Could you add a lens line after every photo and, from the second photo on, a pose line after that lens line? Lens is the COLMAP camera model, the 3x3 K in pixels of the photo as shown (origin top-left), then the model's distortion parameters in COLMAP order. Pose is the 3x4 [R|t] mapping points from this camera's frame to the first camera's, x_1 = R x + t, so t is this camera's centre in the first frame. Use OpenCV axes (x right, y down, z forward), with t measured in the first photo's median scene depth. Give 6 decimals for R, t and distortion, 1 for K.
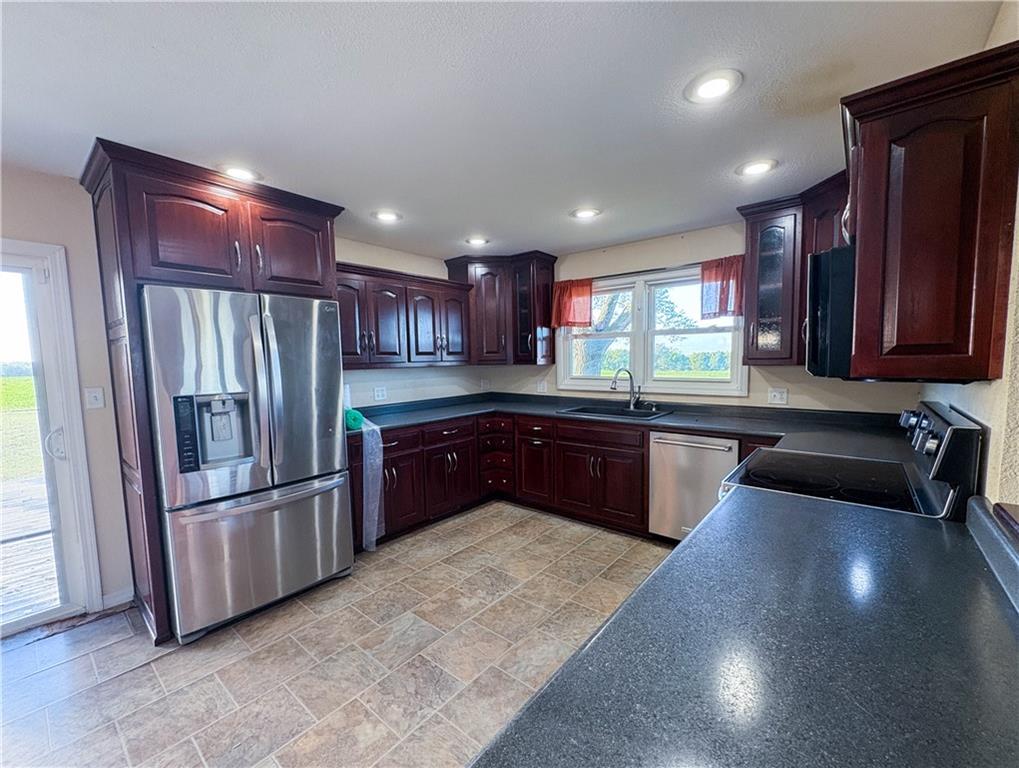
lens RADIAL K [[415.4, 0, 525.9], [0, 415.4, 391.7], [0, 0, 1]] dist [-0.000680, -0.000278]
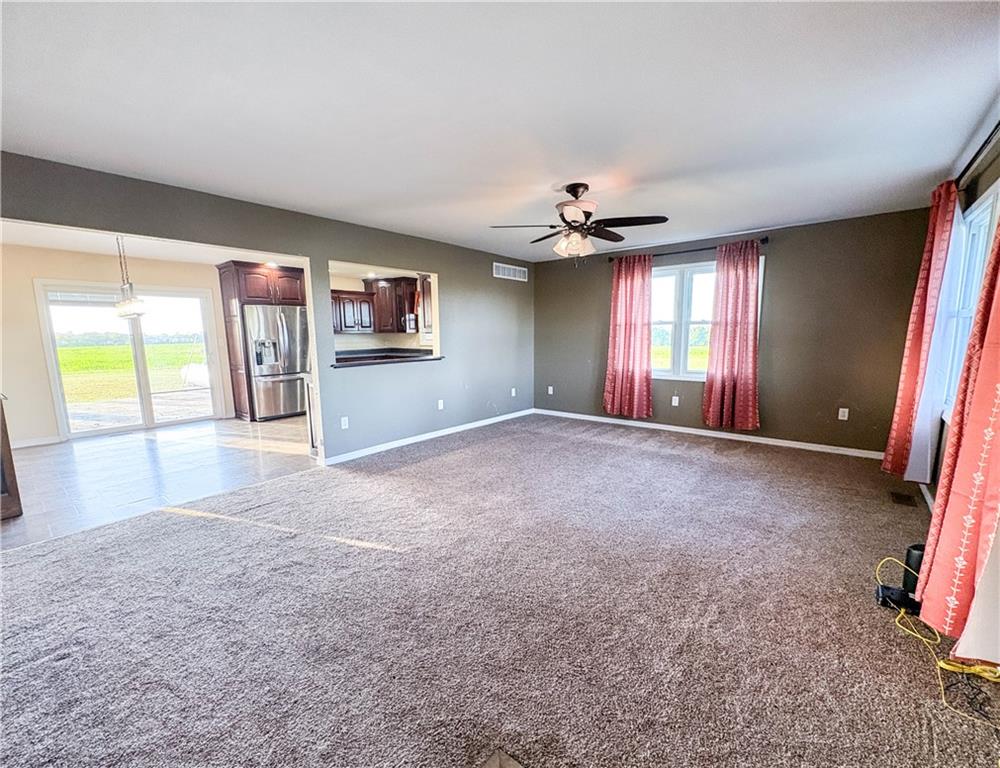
lens RADIAL K [[416.4, 0, 500.9], [0, 416.4, 393.2], [0, 0, 1]] dist [-0.002942, -0.000042]
pose [[0.999904, 0.005905, -0.012550, 0.573447], [-0.005111, 0.998041, 0.062360, 0.112346], [0.012894, -0.062289, 0.997975, -1.162794]]
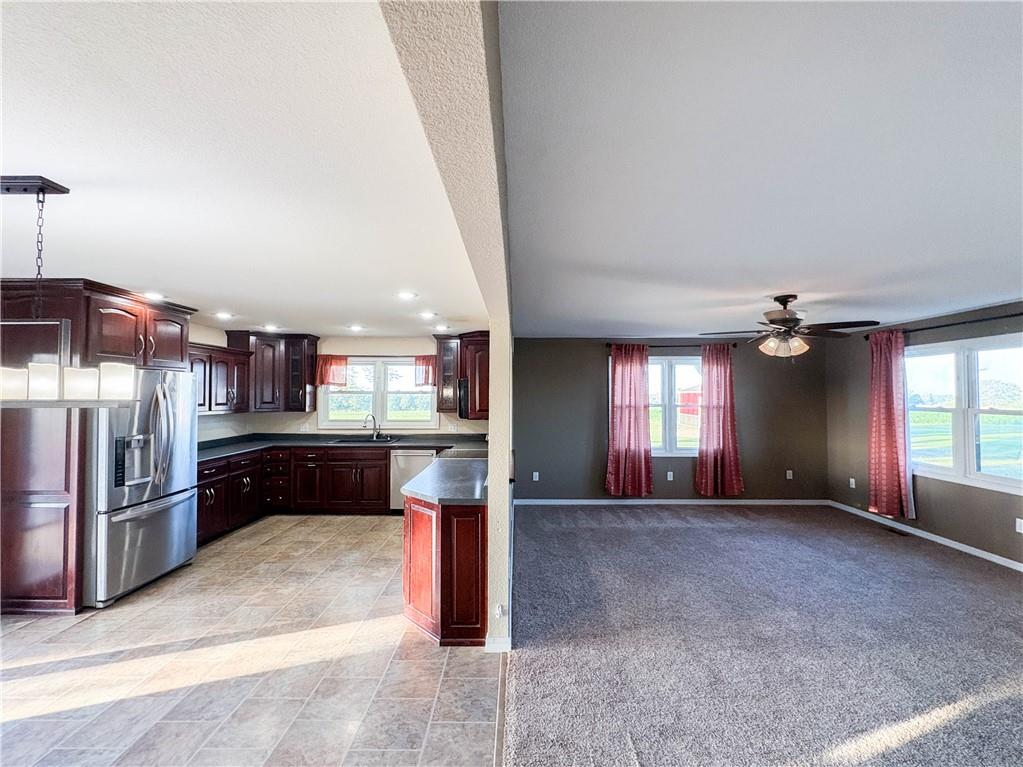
lens RADIAL K [[434.0, 0, 511.3], [0, 434.0, 383.0], [0, 0, 1]] dist [-0.001323, 0.000449]
pose [[0.787470, 0.032651, 0.615487, -0.372142], [0.037762, 0.994164, -0.101053, 0.015085], [-0.615195, 0.102818, 0.781642, -0.663398]]
